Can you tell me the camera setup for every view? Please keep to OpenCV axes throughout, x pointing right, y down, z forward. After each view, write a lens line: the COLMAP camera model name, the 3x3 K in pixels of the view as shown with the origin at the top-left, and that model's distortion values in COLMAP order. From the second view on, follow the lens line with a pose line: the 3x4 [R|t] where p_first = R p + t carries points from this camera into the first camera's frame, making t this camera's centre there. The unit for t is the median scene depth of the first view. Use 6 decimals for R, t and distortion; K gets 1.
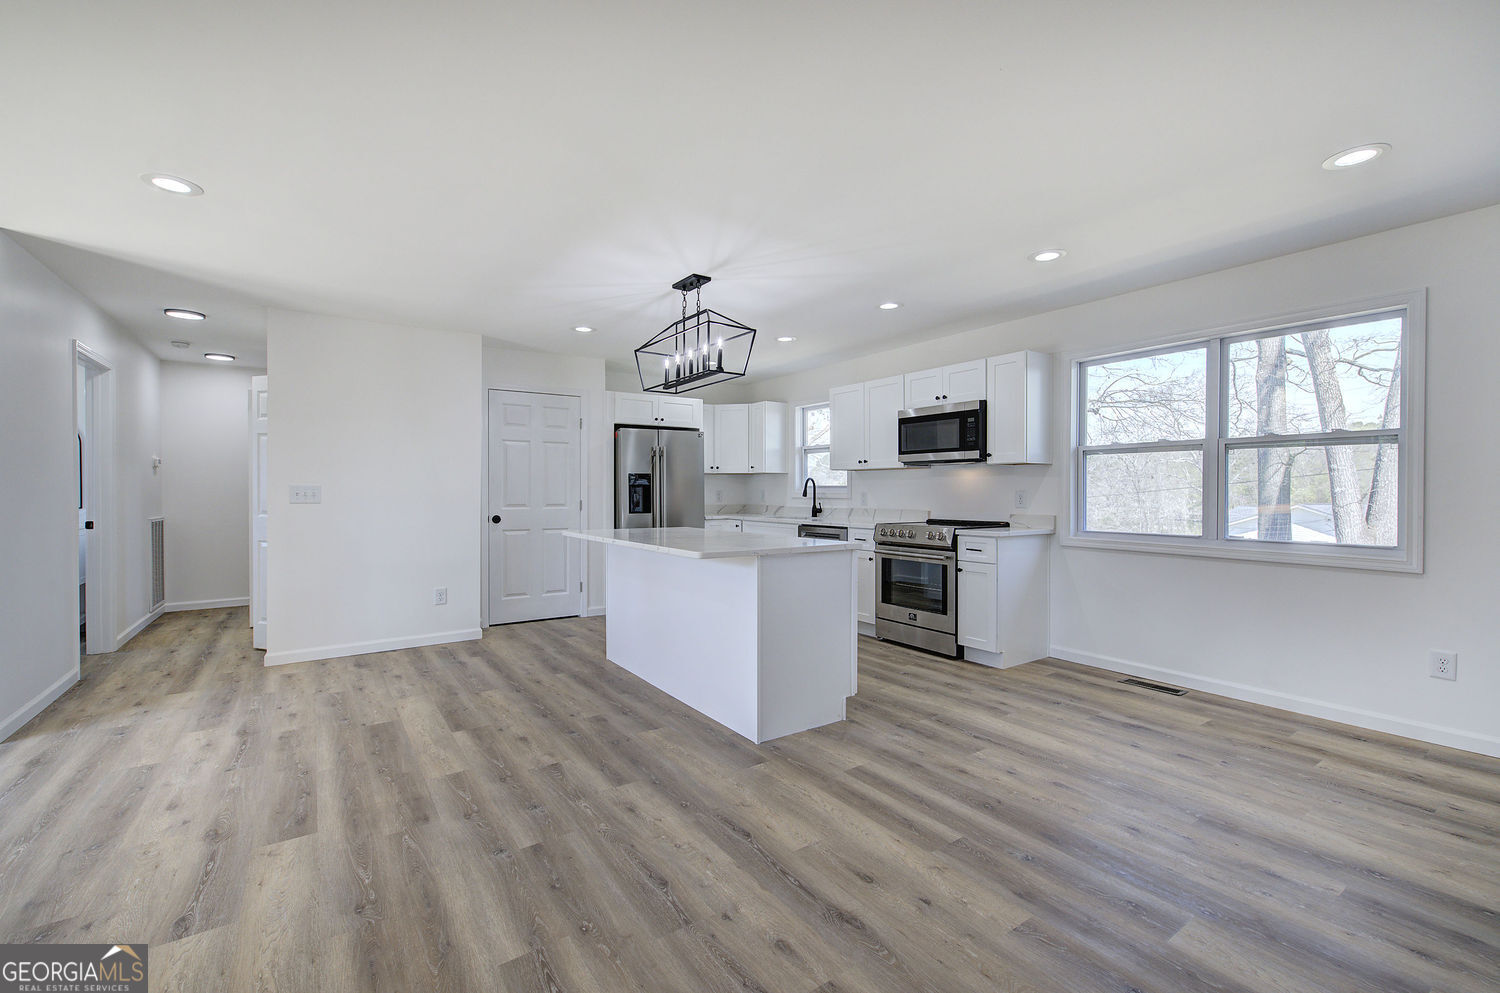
lens RADIAL K [[633.1, 0, 754.8], [0, 633.1, 491.5], [0, 0, 1]] dist [-0.003094, 0.000077]
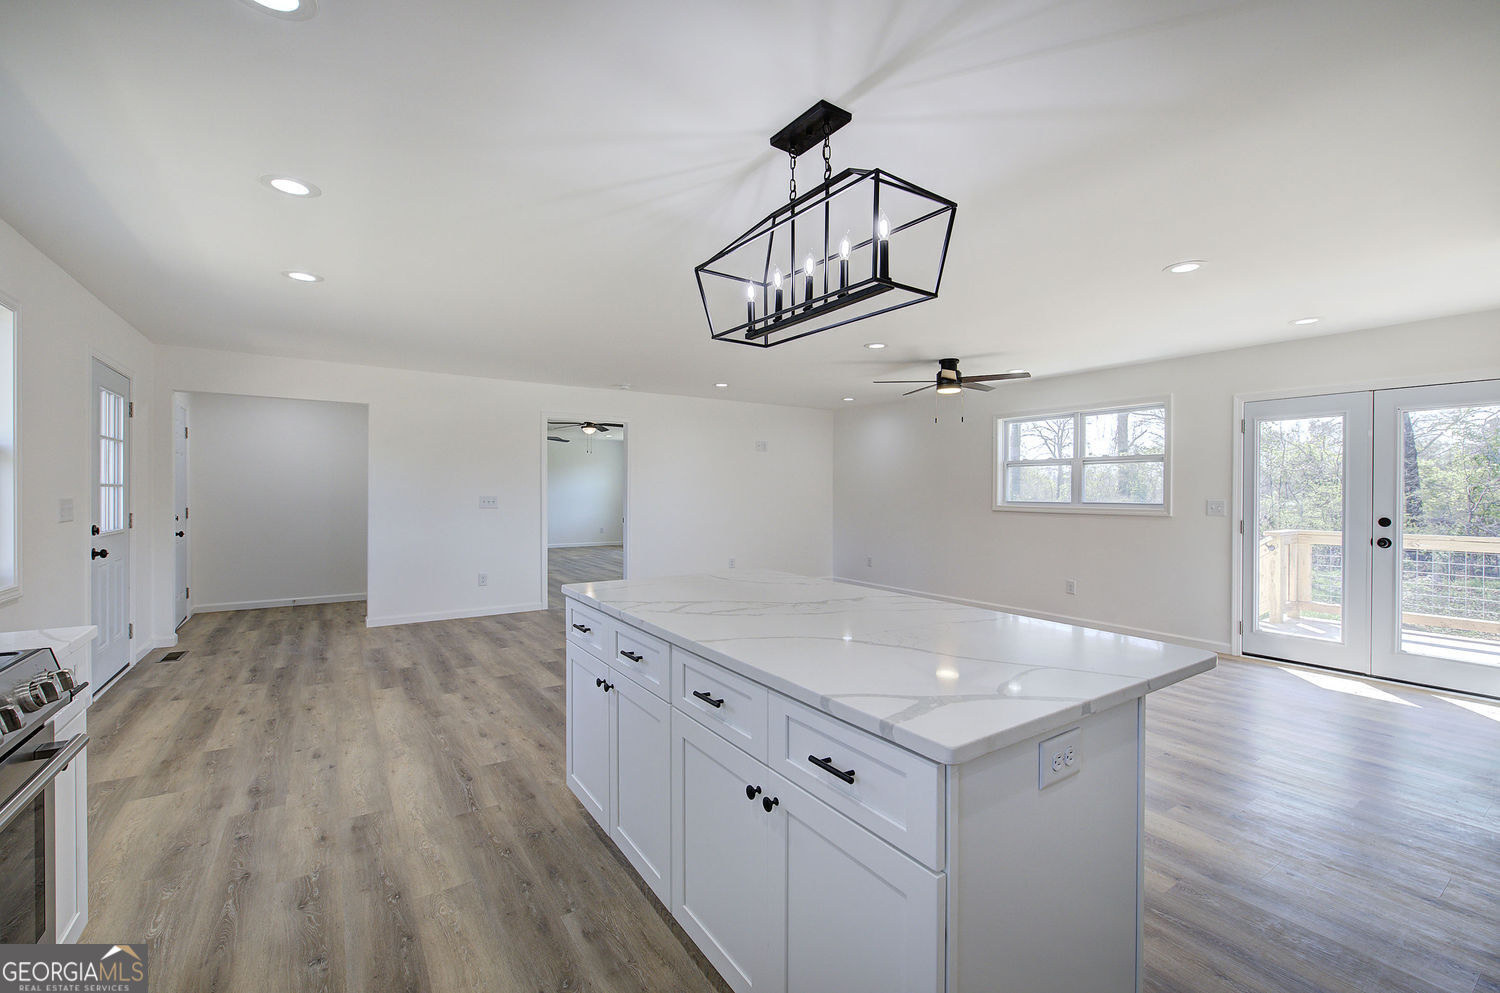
lens RADIAL K [[630.8, 0, 751.1], [0, 630.8, 496.9], [0, 0, 1]] dist [-0.002985, 0.000022]
pose [[-0.999784, -0.004011, 0.020391, -0.074588], [-0.003756, 0.999915, 0.012507, -0.036504], [-0.020439, 0.012428, -0.999714, 1.786224]]
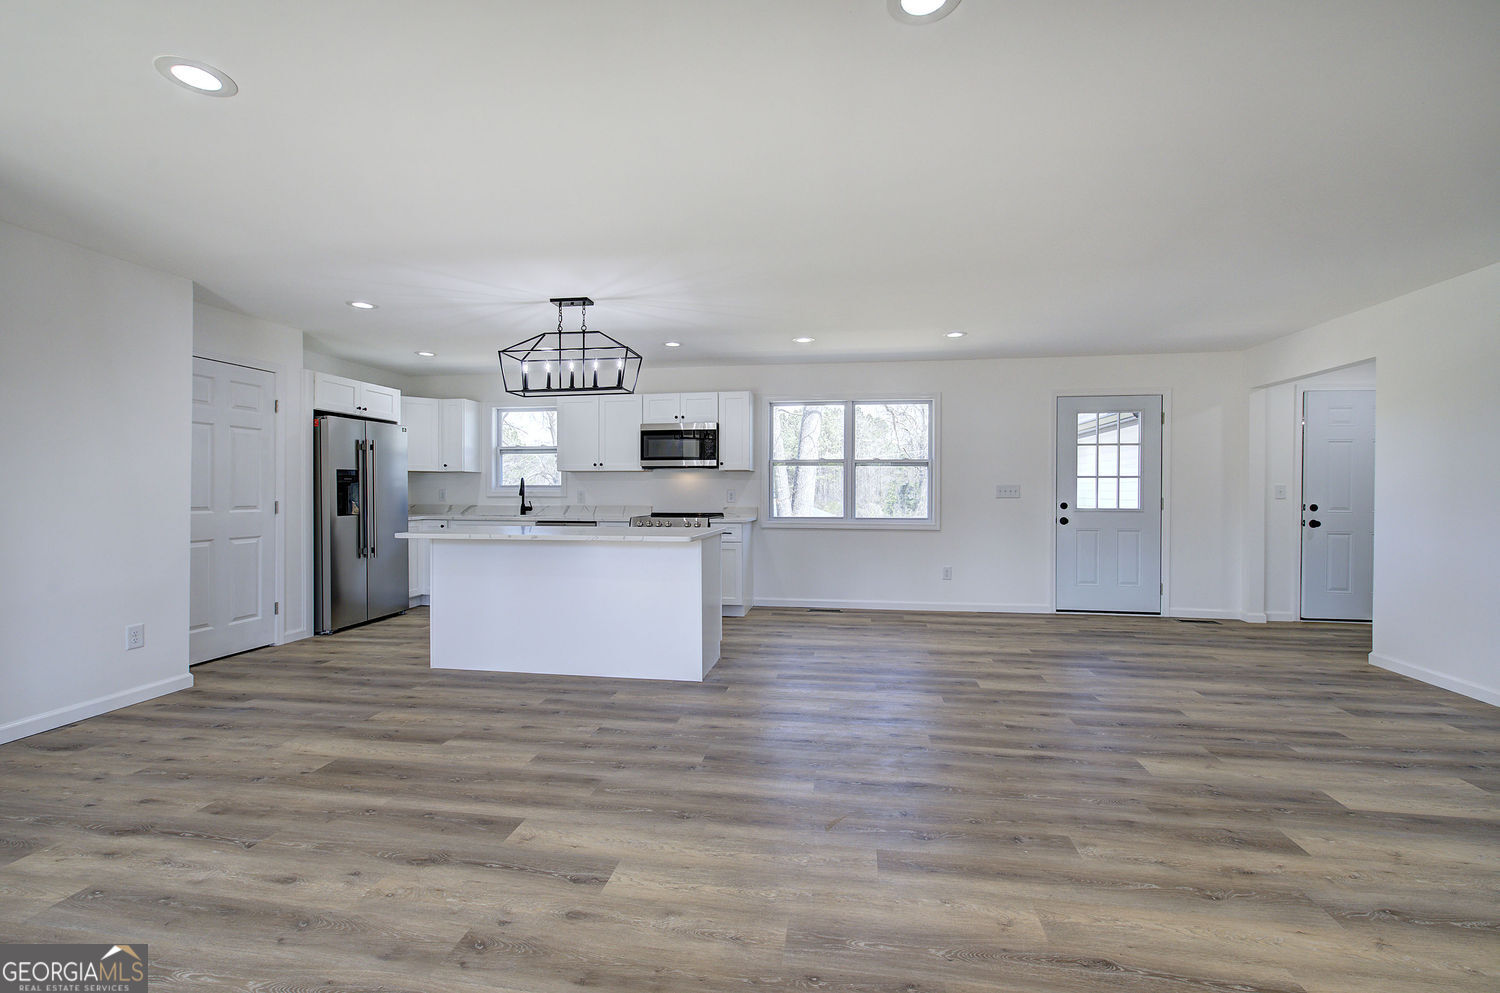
lens RADIAL K [[630.8, 0, 751.1], [0, 630.8, 496.9], [0, 0, 1]] dist [-0.002985, 0.000022]
pose [[0.692275, -0.006452, 0.721605, -0.794226], [0.000069, 0.999961, 0.008874, 0.002731], [-0.721634, -0.006093, 0.692248, 0.014990]]
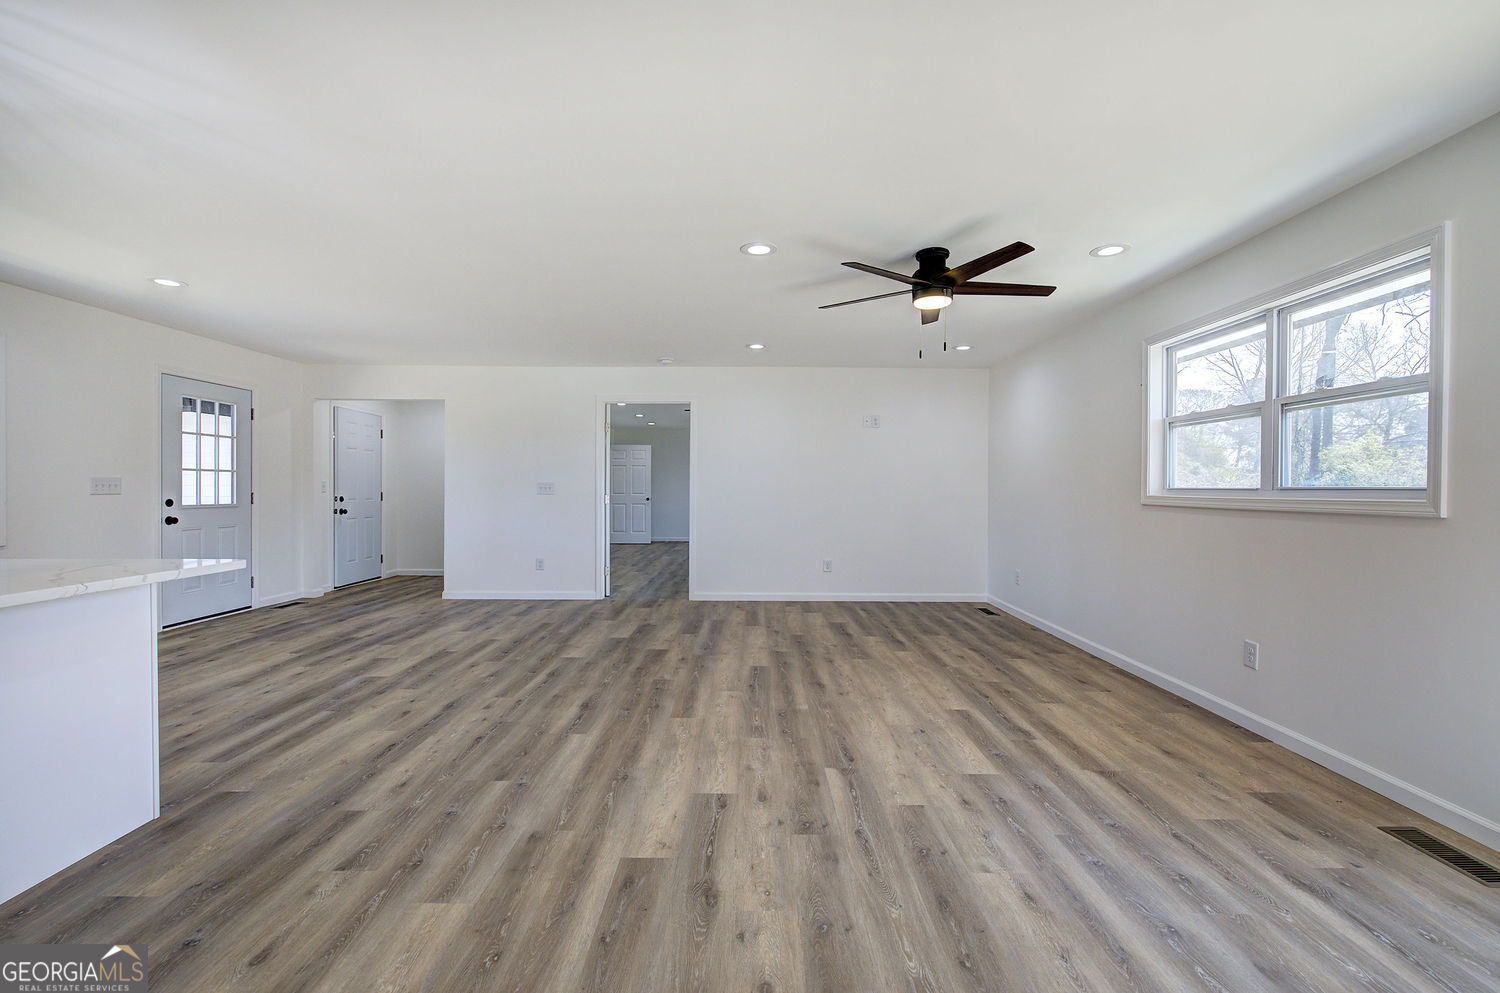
lens RADIAL K [[635.3, 0, 752.5], [0, 635.3, 495.5], [0, 0, 1]] dist [-0.001989, 0.000174]
pose [[-0.822381, -0.010501, 0.568841, -0.922080], [-0.003305, 0.999901, 0.013682, 0.000356], [-0.568928, 0.009372, -0.822334, 1.107799]]
